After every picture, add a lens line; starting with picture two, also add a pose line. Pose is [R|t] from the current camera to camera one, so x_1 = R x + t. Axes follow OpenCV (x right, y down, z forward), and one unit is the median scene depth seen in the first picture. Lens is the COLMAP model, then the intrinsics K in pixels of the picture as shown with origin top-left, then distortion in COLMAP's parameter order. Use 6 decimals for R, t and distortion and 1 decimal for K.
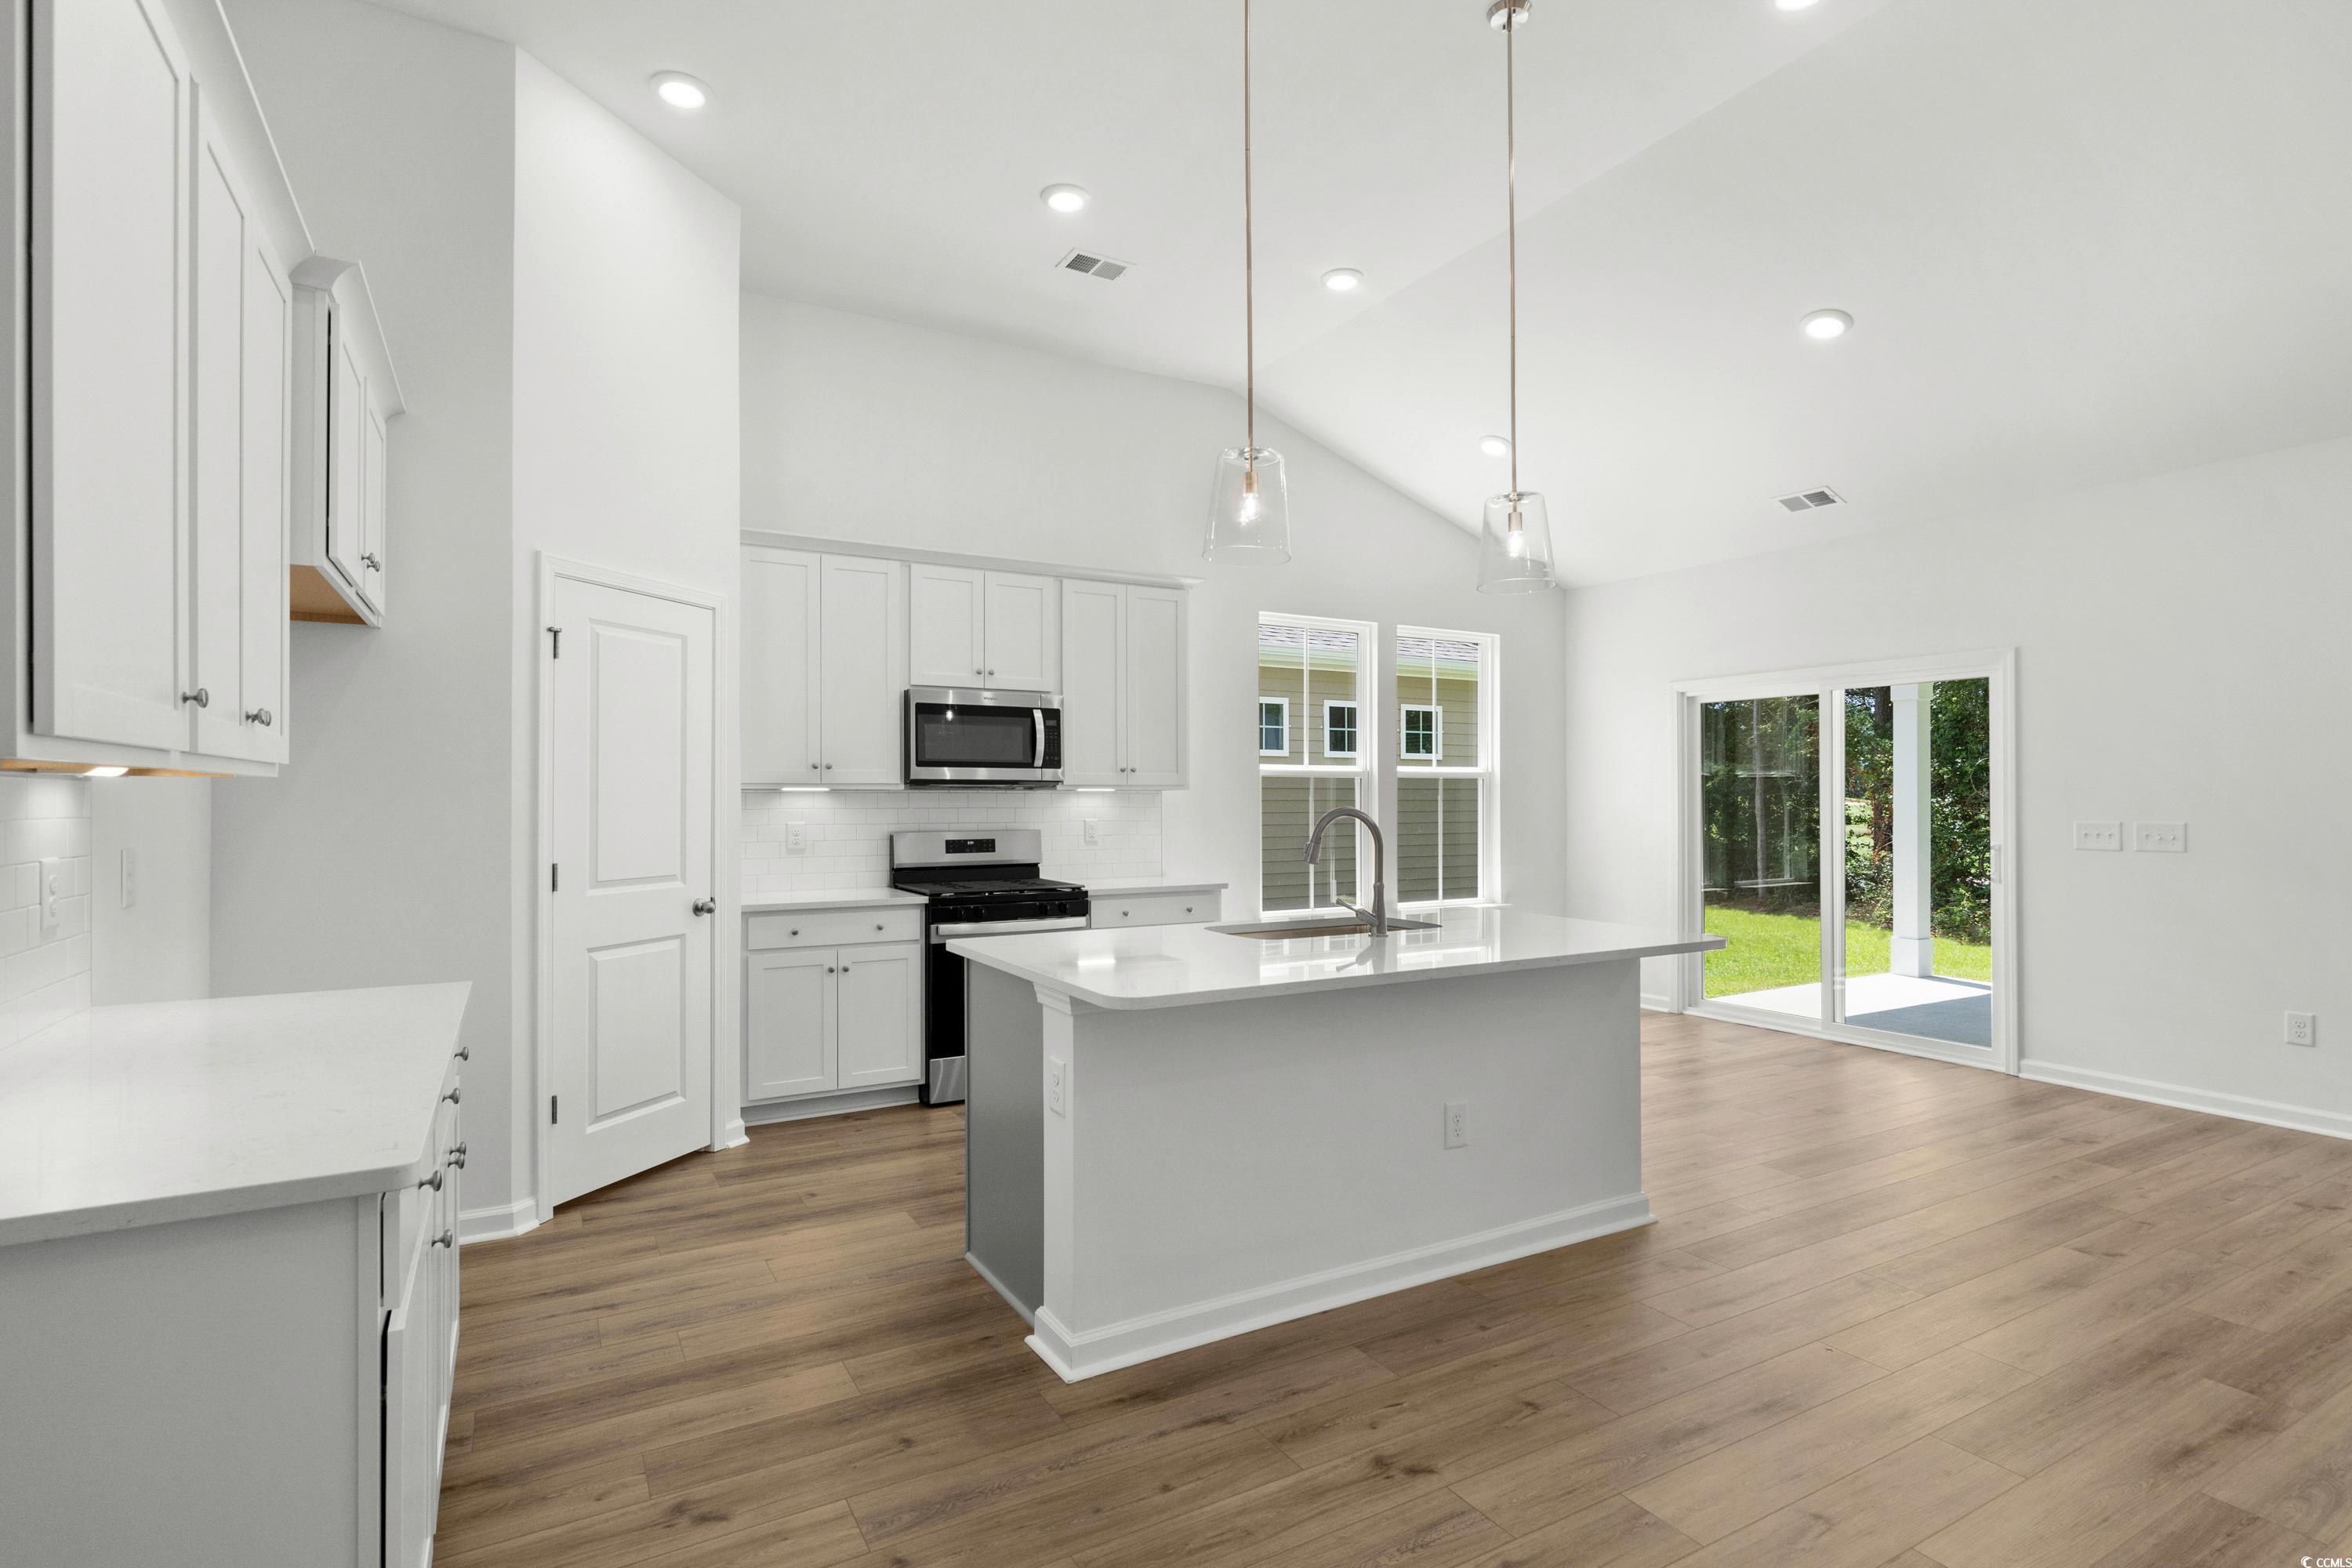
lens RADIAL K [[1144.2, 0, 1166.9], [0, 1144.2, 784.7], [0, 0, 1]] dist [-0.002068, 0.000151]
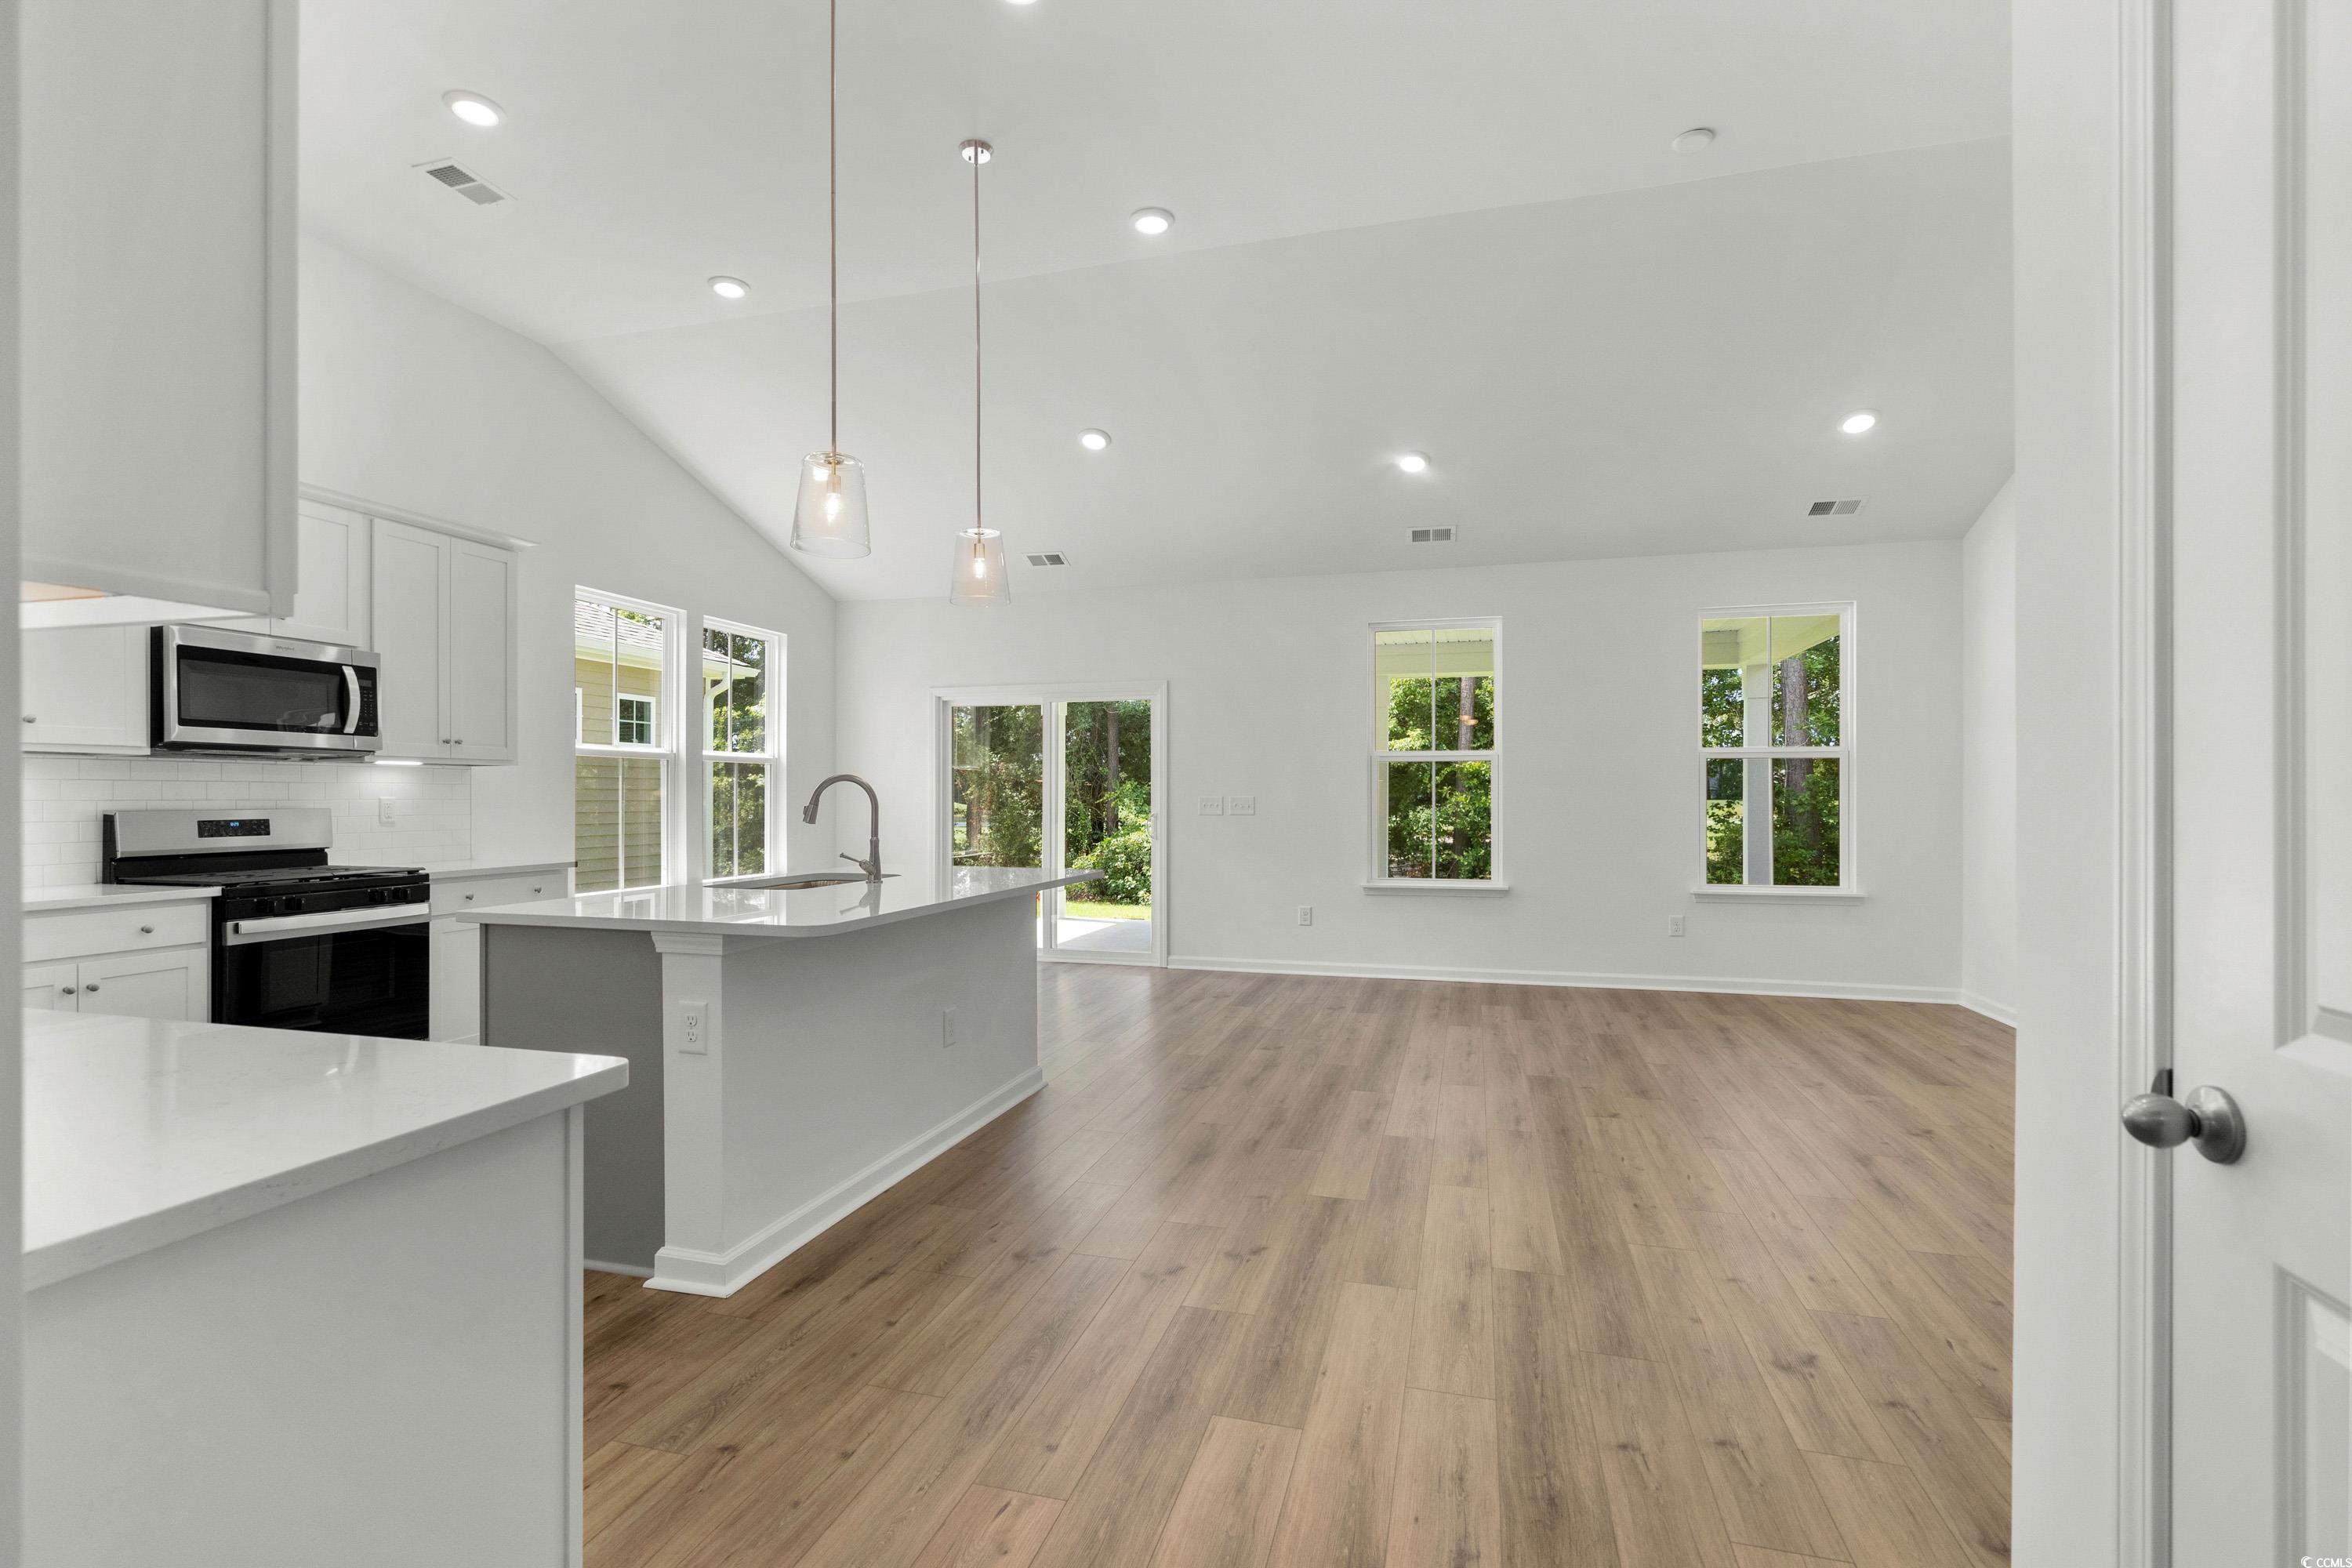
lens RADIAL K [[1078.2, 0, 1166.5], [0, 1078.2, 787.8], [0, 0, 1]] dist [-0.001043, -0.001341]
pose [[0.714634, 0.005690, 0.699476, -0.250892], [-0.007462, 0.999972, -0.000511, 0.021880], [-0.699459, -0.004855, 0.714656, -0.003509]]
